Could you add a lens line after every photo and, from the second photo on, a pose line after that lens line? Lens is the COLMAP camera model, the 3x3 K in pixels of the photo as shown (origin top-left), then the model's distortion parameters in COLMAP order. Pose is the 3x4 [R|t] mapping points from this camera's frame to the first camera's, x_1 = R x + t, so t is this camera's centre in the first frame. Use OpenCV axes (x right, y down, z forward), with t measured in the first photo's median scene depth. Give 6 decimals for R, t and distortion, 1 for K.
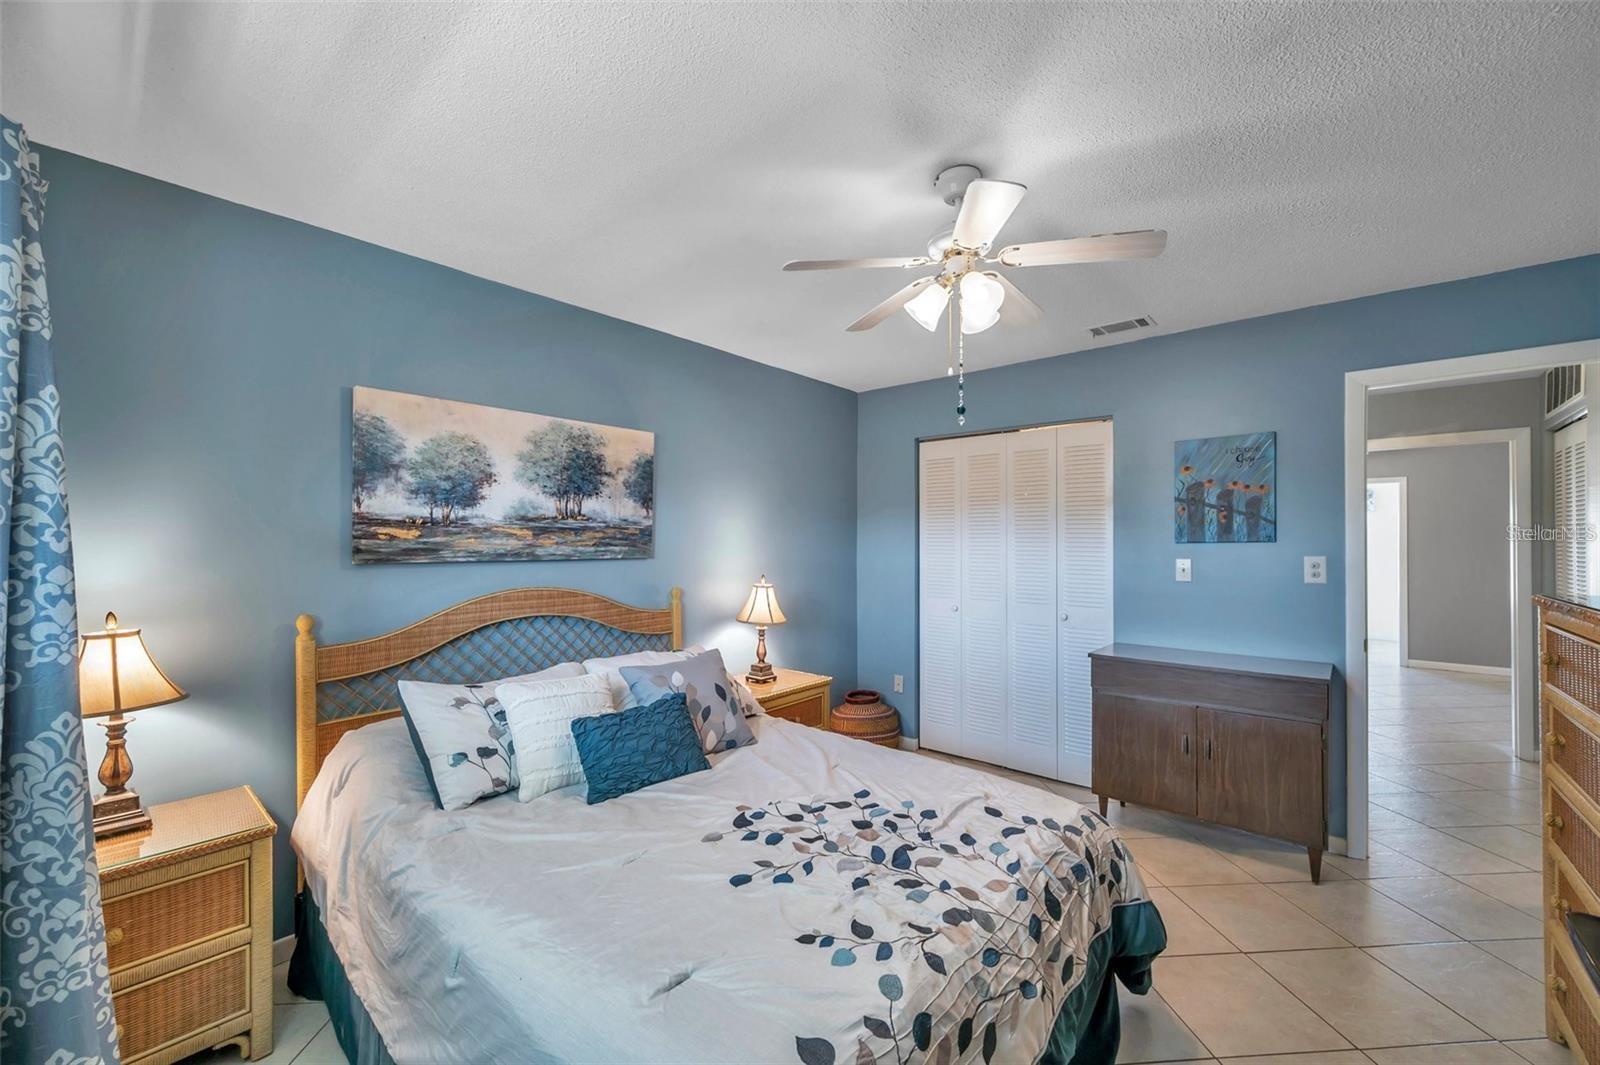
lens RADIAL K [[634.2, 0, 795.6], [0, 634.2, 528.0], [0, 0, 1]] dist [-0.000105, -0.000093]
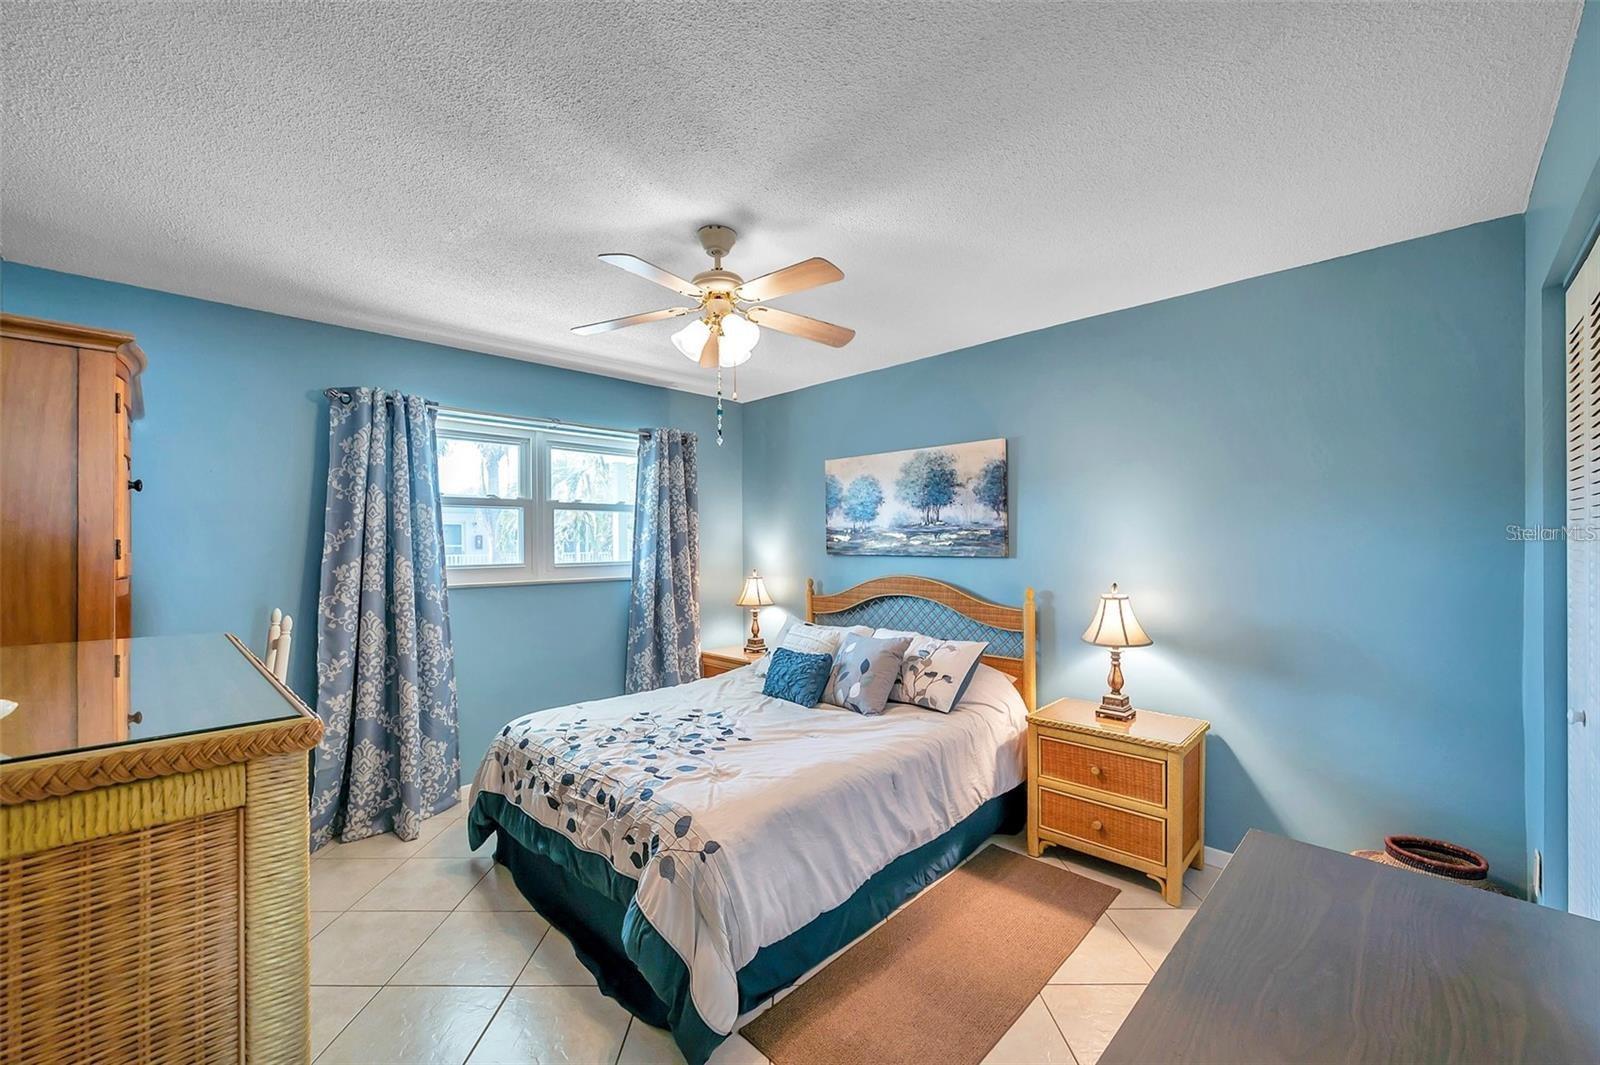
lens RADIAL K [[634.2, 0, 797.8], [0, 634.2, 540.8], [0, 0, 1]] dist [-0.000105, -0.000093]
pose [[-0.061742, 0.007469, -0.998064, 1.006859], [0.037239, 0.999293, 0.005175, 0.002008], [0.997397, -0.036848, -0.061977, 0.858433]]
